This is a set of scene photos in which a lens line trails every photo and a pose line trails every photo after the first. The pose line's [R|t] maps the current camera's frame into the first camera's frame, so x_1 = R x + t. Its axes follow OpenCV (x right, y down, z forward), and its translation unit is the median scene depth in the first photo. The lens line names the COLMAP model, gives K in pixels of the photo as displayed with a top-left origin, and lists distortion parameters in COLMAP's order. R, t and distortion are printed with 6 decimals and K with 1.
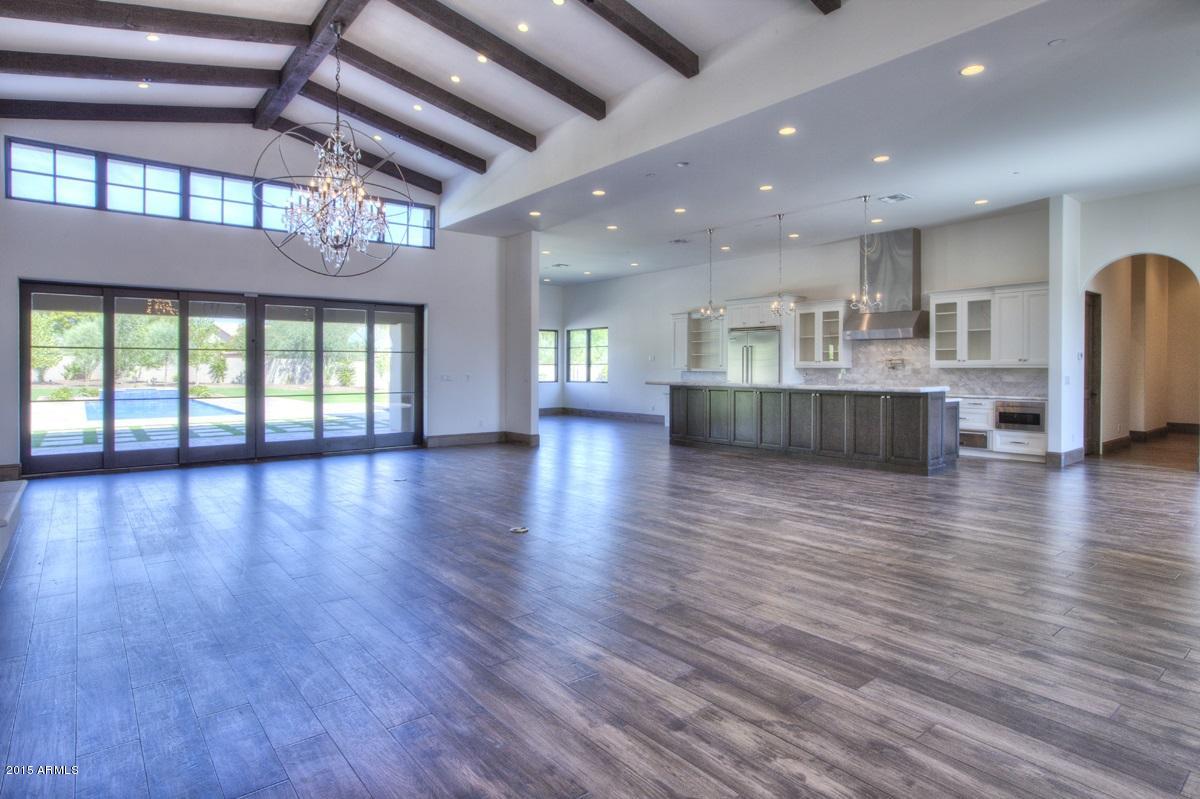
lens RADIAL K [[641.0, 0, 598.9], [0, 641.0, 372.3], [0, 0, 1]] dist [-0.000553, 0.000377]
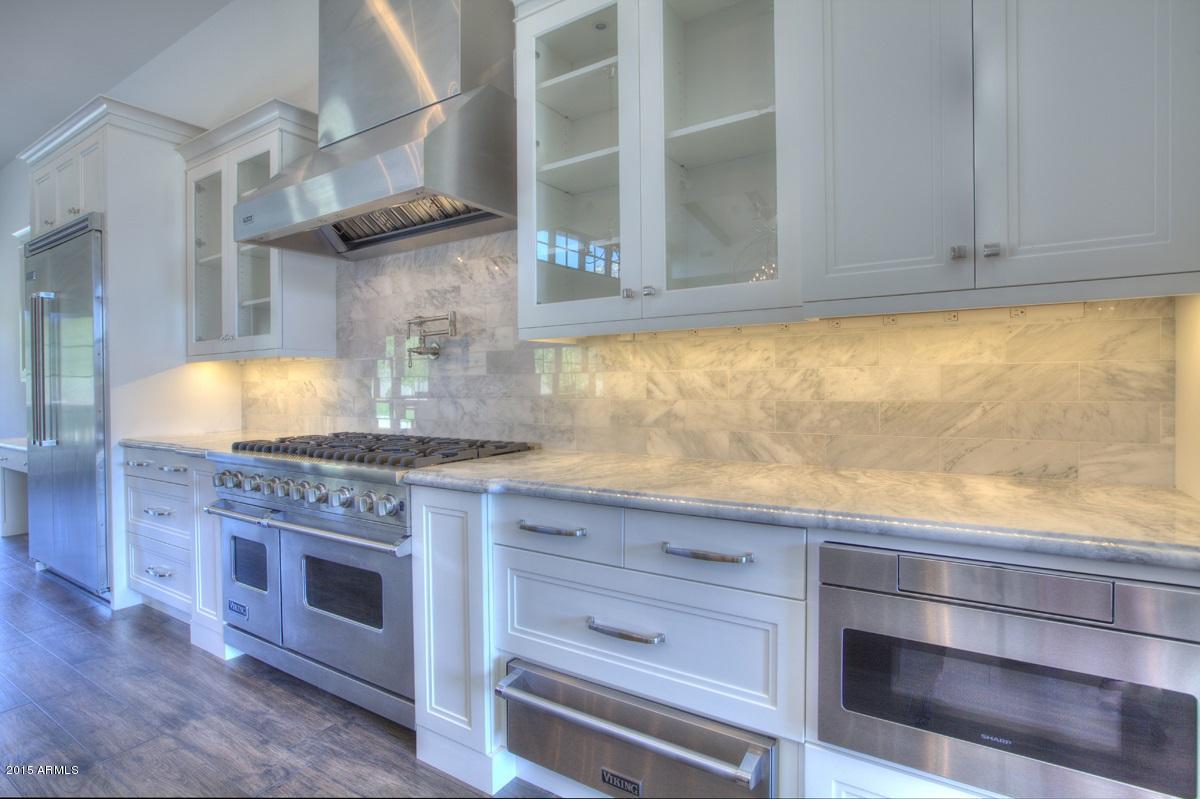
lens RADIAL K [[600.5, 0, 598.0], [0, 600.5, 381.1], [0, 0, 1]] dist [0.001810, 0.000439]
pose [[0.954524, -0.014582, 0.297776, 0.458731], [0.018009, 0.999799, -0.008768, 0.007983], [-0.297589, 0.013732, 0.954595, 0.762967]]
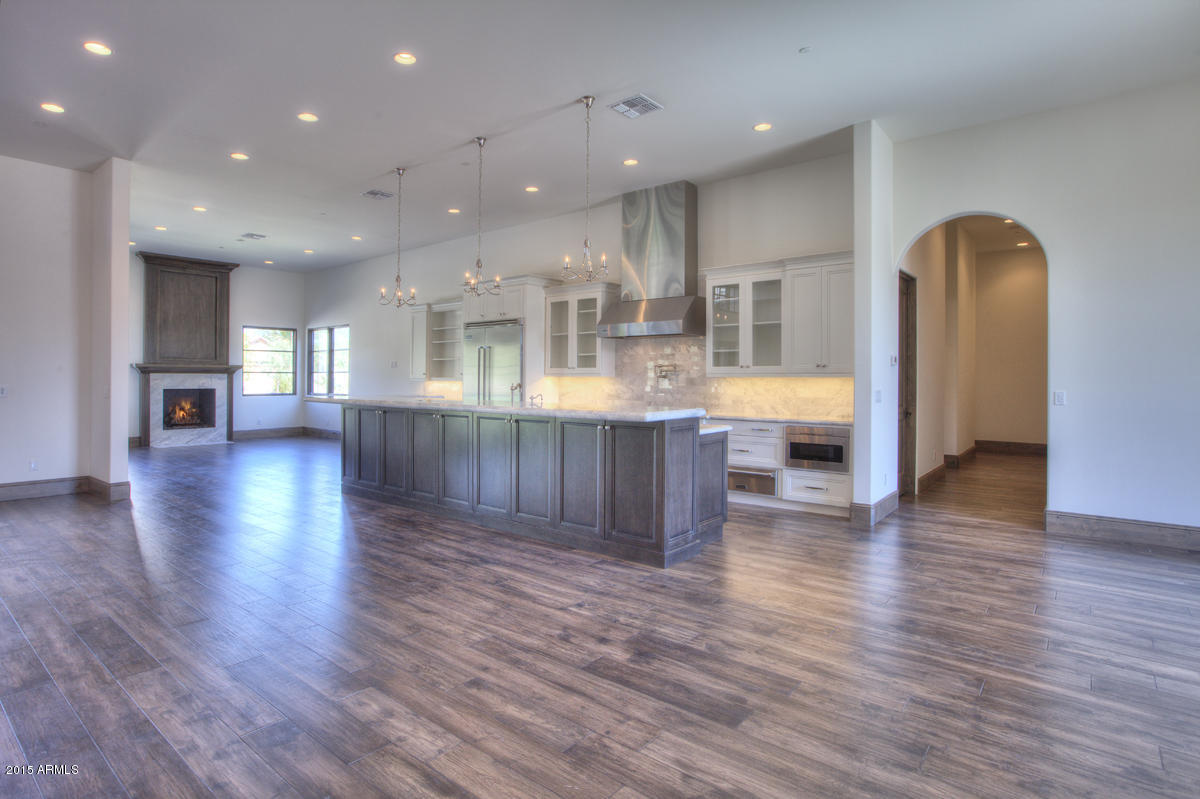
lens RADIAL K [[611.7, 0, 598.6], [0, 611.7, 376.6], [0, 0, 1]] dist [-0.052159, 0.000132]
pose [[0.979223, 0.000961, 0.202782, 0.254578], [0.000801, 0.999963, -0.008607, -0.001782], [-0.202783, 0.008590, 0.979186, 0.354026]]
